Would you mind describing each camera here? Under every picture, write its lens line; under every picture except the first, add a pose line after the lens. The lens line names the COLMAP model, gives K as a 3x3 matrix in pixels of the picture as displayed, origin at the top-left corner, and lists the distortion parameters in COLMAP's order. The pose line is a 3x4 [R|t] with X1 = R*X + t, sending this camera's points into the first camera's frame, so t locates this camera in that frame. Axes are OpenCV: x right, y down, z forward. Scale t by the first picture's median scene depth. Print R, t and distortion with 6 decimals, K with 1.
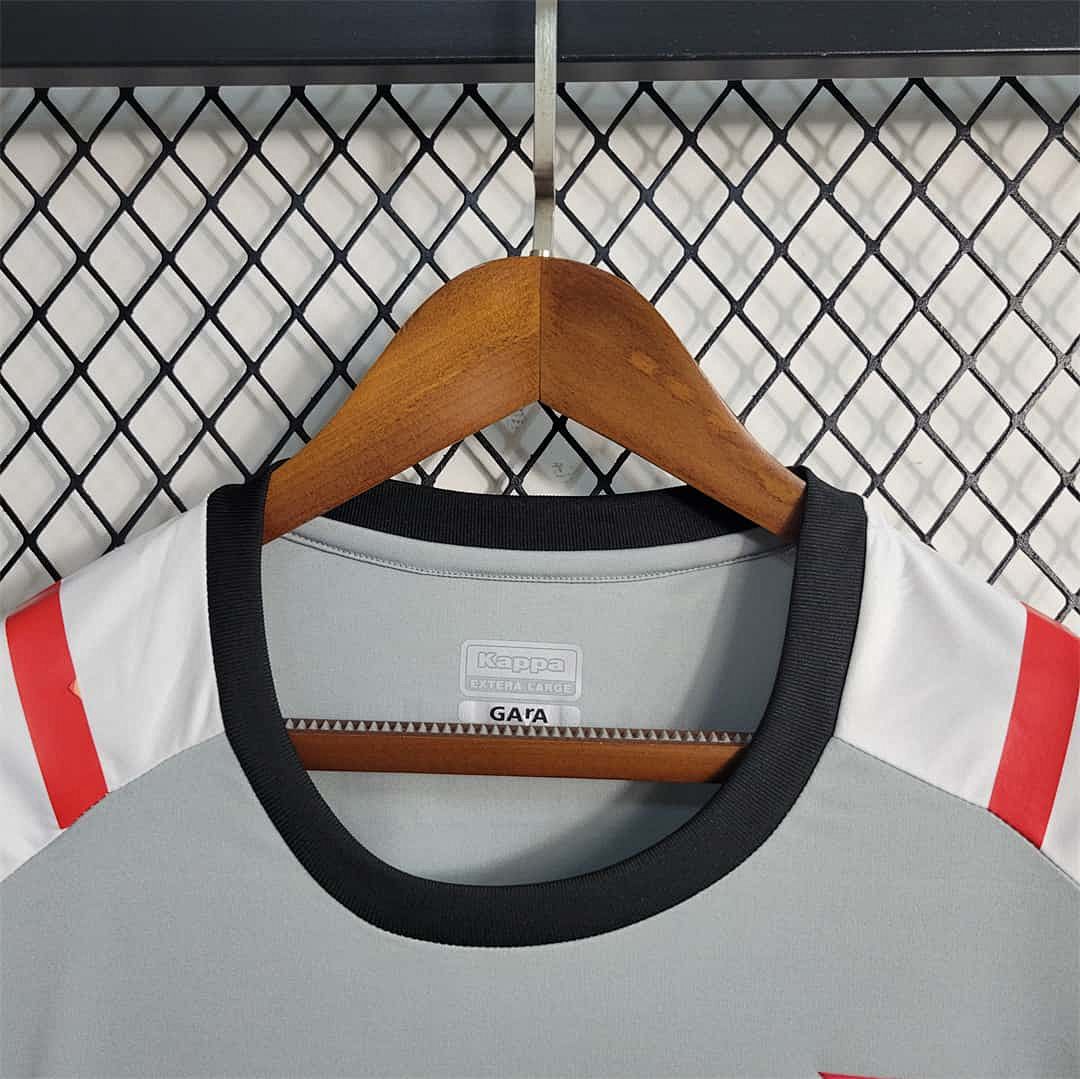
lens RADIAL K [[1201.6, 0, 544.7], [0, 1201.6, 535.6], [0, 0, 1]] dist [0.033815, 0.000000]
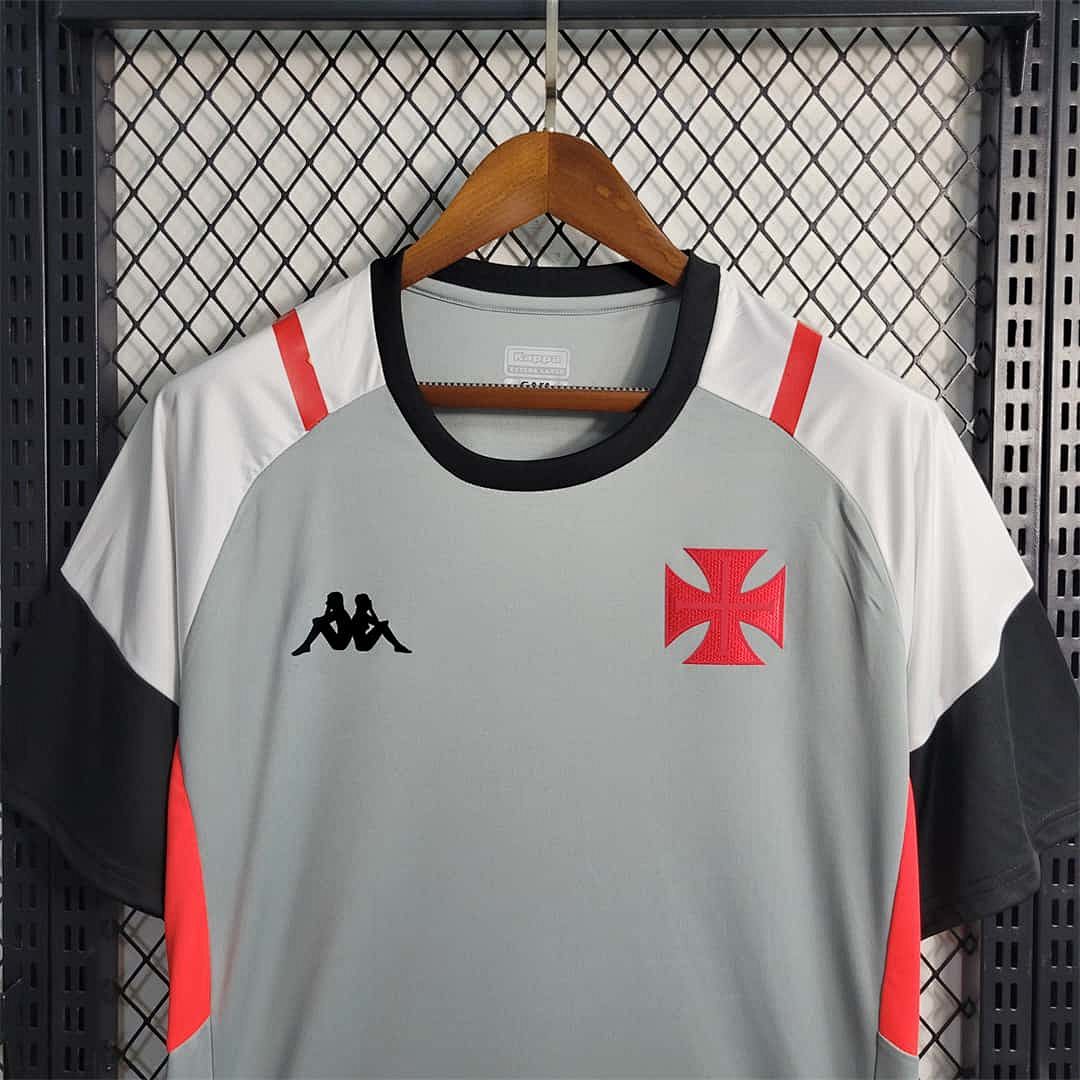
lens RADIAL K [[1201.6, 0, 542.9], [0, 1201.6, 543.5], [0, 0, 1]] dist [0.033815, 0.000000]
pose [[0.999989, 0.004761, -0.000044, -0.008735], [-0.004720, 0.992438, 0.122655, 0.153049], [0.000627, -0.122653, 0.992449, -0.832190]]
